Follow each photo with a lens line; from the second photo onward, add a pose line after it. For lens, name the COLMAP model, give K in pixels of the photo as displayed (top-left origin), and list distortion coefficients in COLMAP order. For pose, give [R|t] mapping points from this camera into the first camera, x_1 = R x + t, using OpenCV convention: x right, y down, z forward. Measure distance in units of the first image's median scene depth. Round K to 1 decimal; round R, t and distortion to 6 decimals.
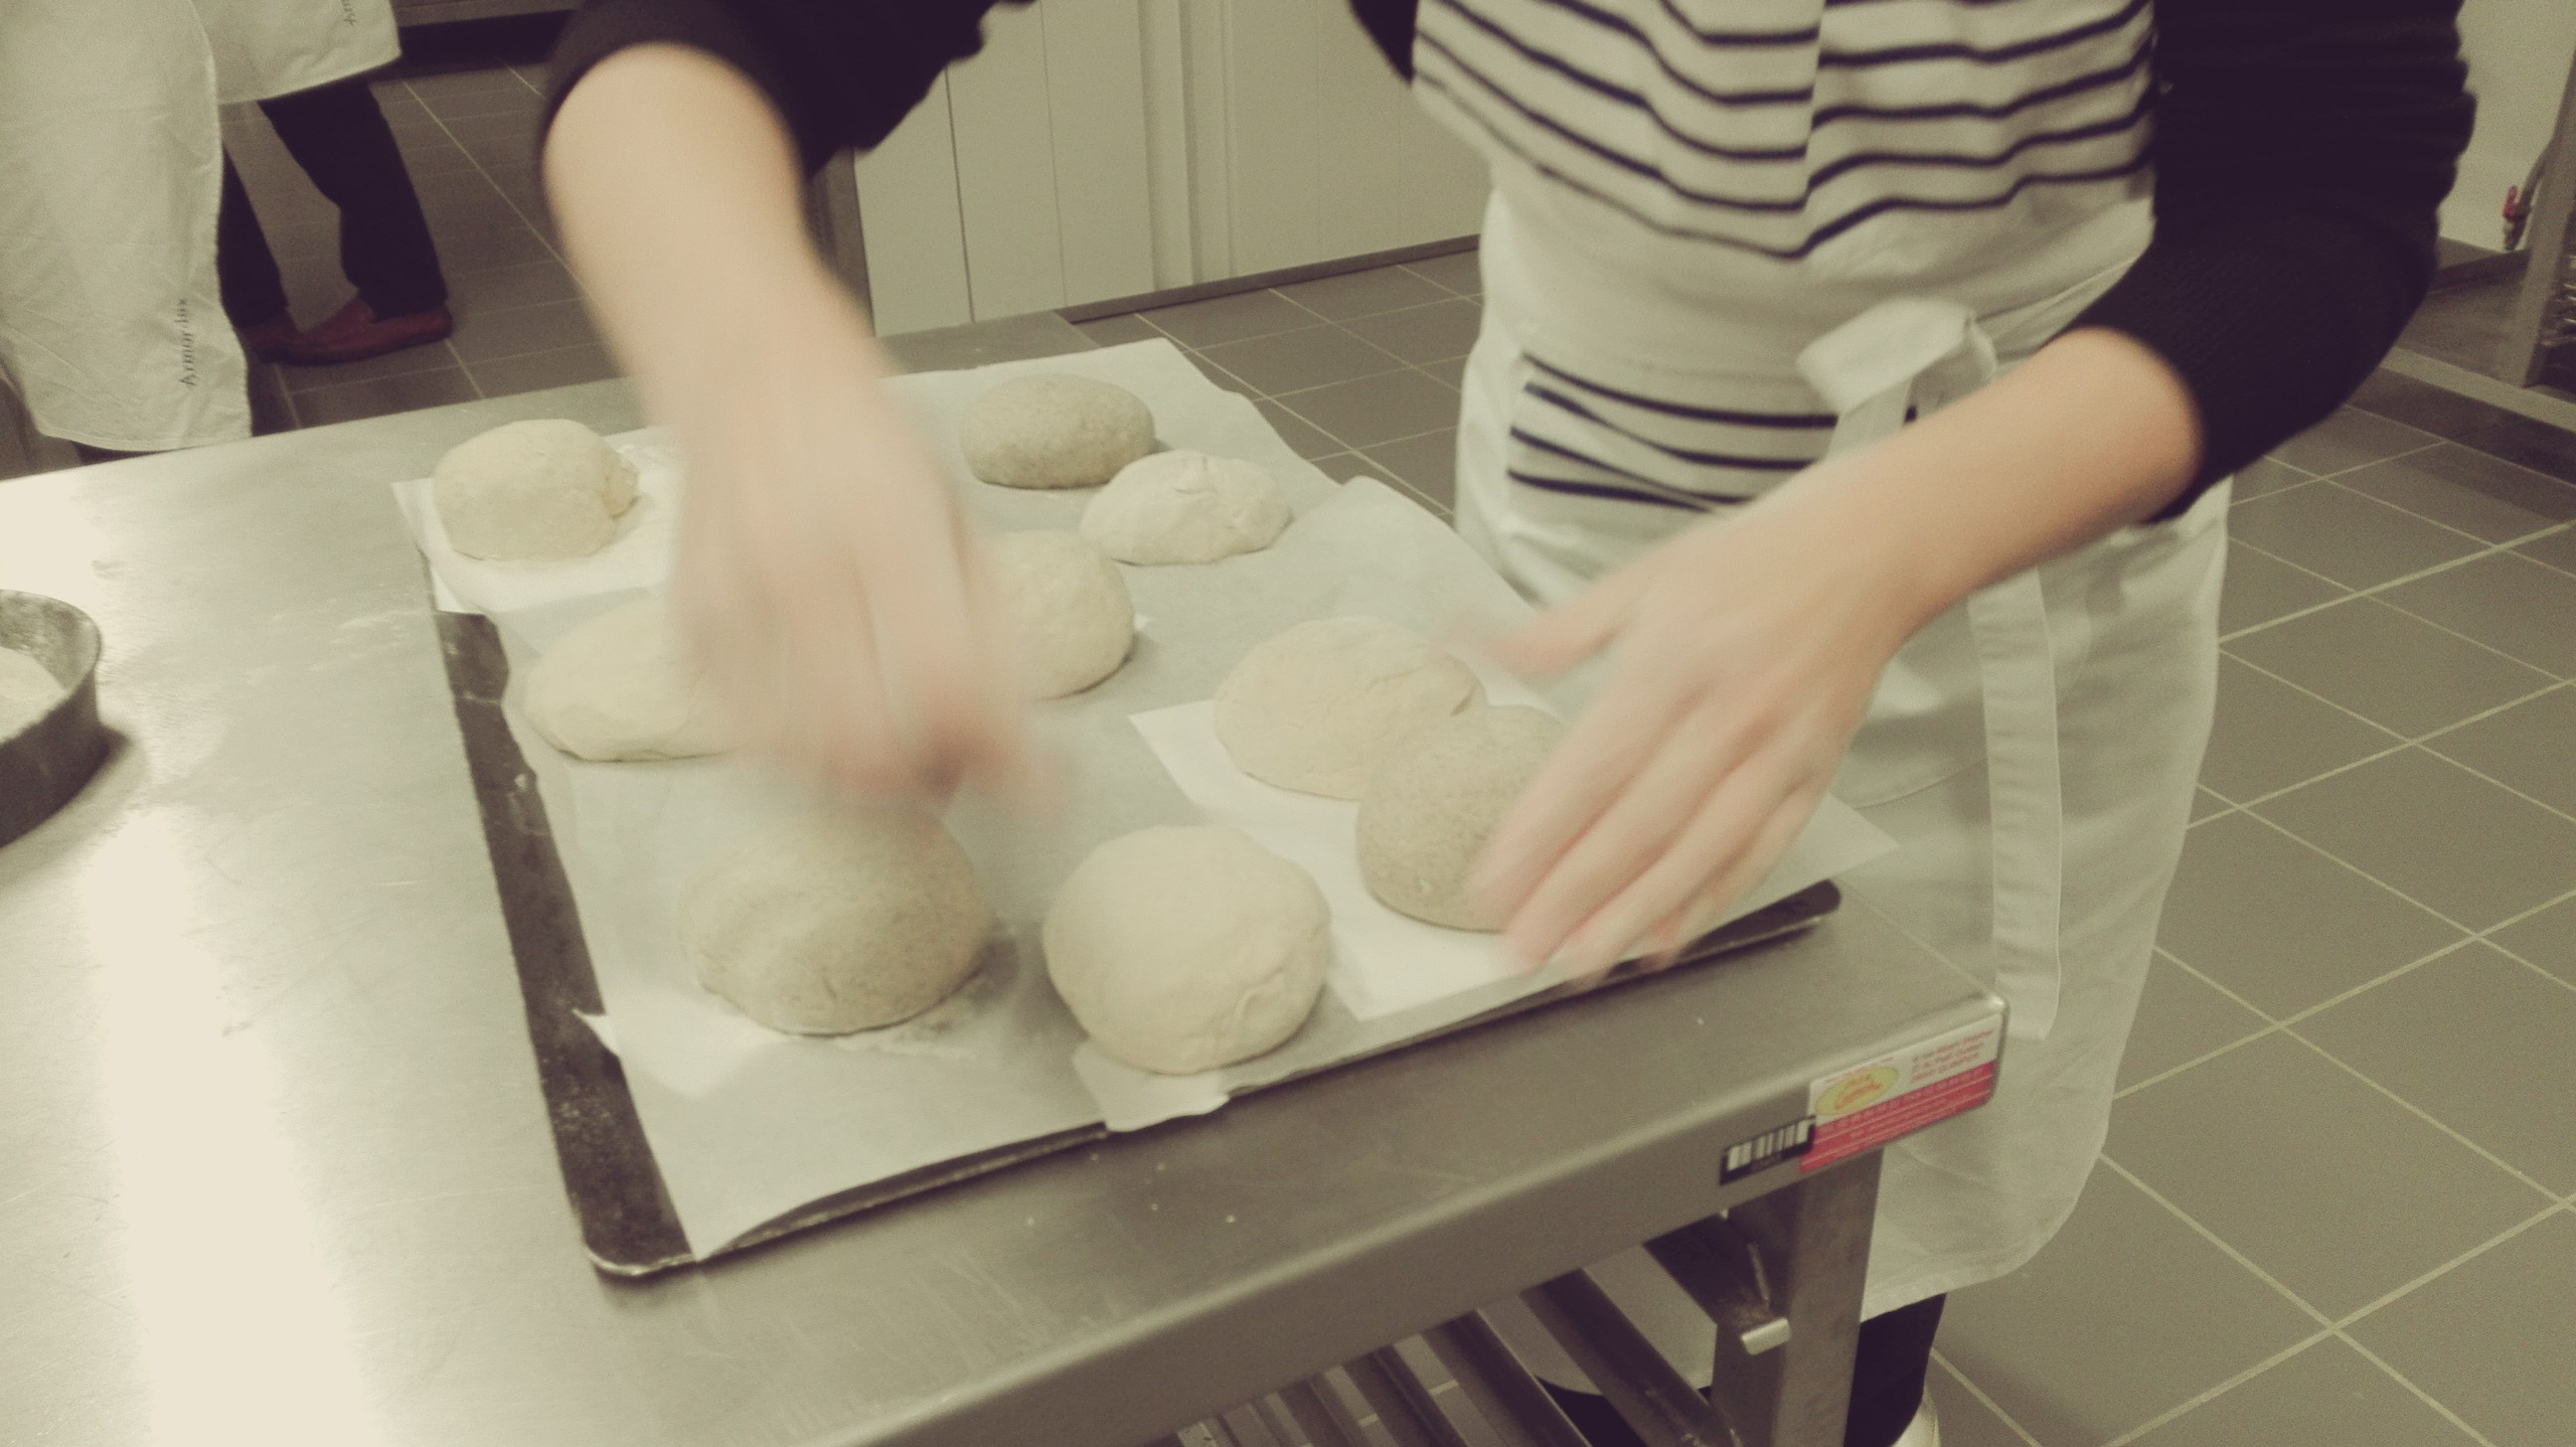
lens RADIAL K [[2131.0, 0, 1288.0], [0, 2131.0, 723.5], [0, 0, 1]] dist [0.182518, -0.400453]
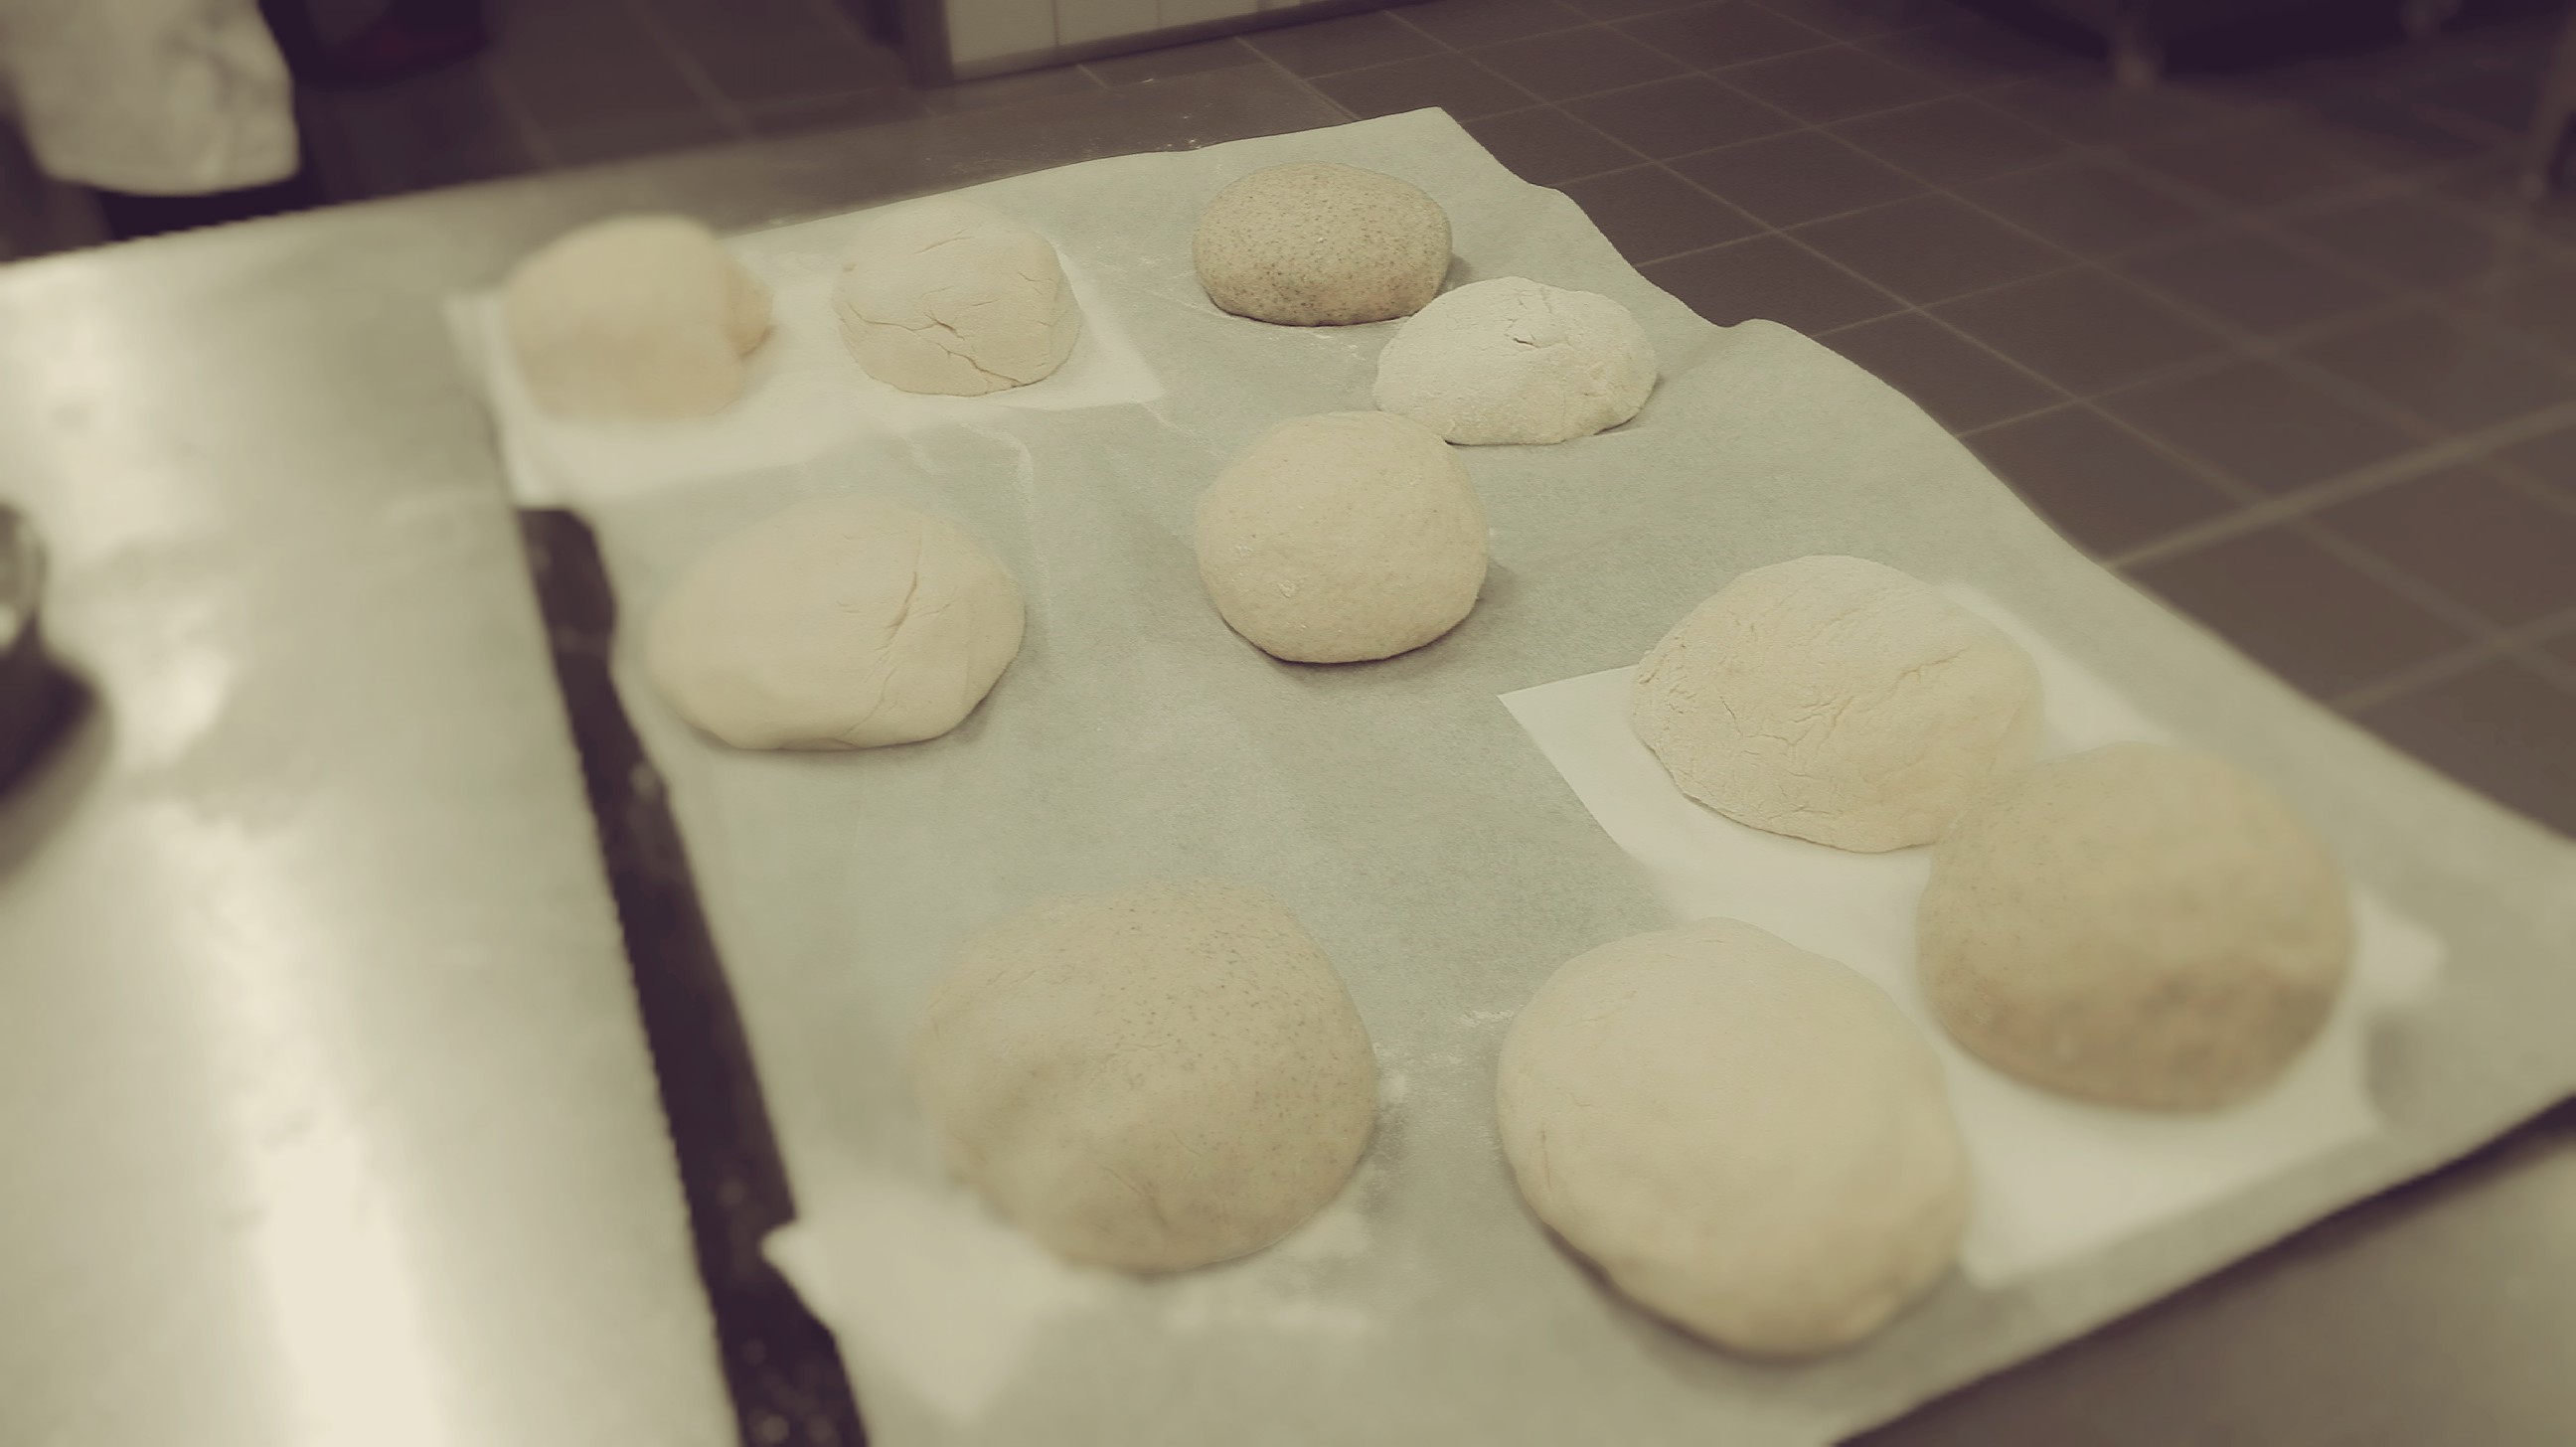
lens RADIAL K [[2131.0, 0, 1288.0], [0, 2131.0, 723.5], [0, 0, 1]] dist [0.182518, -0.400453]
pose [[0.999573, 0.022951, -0.018093, -0.112719], [-0.020602, 0.992471, 0.120733, -0.066588], [0.020727, -0.120309, 0.992520, 0.263312]]
